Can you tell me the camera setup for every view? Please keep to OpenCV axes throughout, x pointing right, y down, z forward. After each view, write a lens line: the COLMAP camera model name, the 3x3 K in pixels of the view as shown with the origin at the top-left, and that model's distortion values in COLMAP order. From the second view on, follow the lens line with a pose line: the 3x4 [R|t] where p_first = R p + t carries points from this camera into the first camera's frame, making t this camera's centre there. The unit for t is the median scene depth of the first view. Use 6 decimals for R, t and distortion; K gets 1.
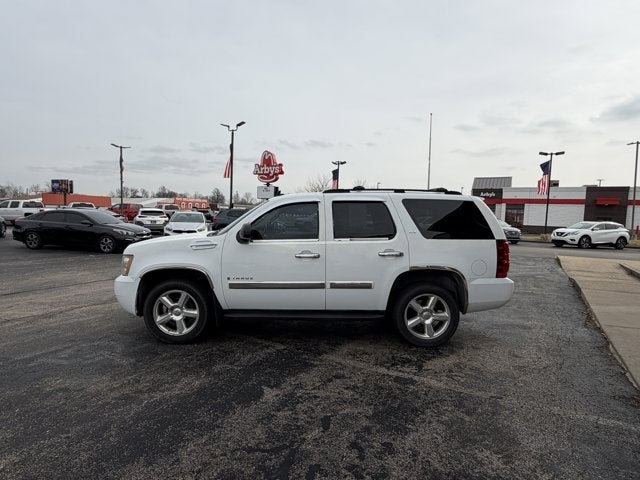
lens RADIAL K [[358.5, 0, 317.0], [0, 358.5, 241.7], [0, 0, 1]] dist [-0.001110, 0.000737]
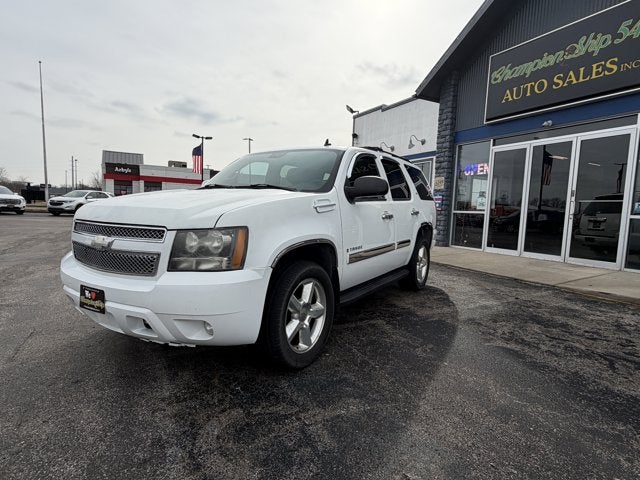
lens RADIAL K [[358.5, 0, 317.0], [0, 358.5, 241.7], [0, 0, 1]] dist [-0.001110, 0.000737]
pose [[0.526617, -0.088441, 0.845490, -0.979913], [0.038688, 0.996036, 0.080092, 0.023720], [-0.849222, -0.009468, 0.527951, 0.717962]]
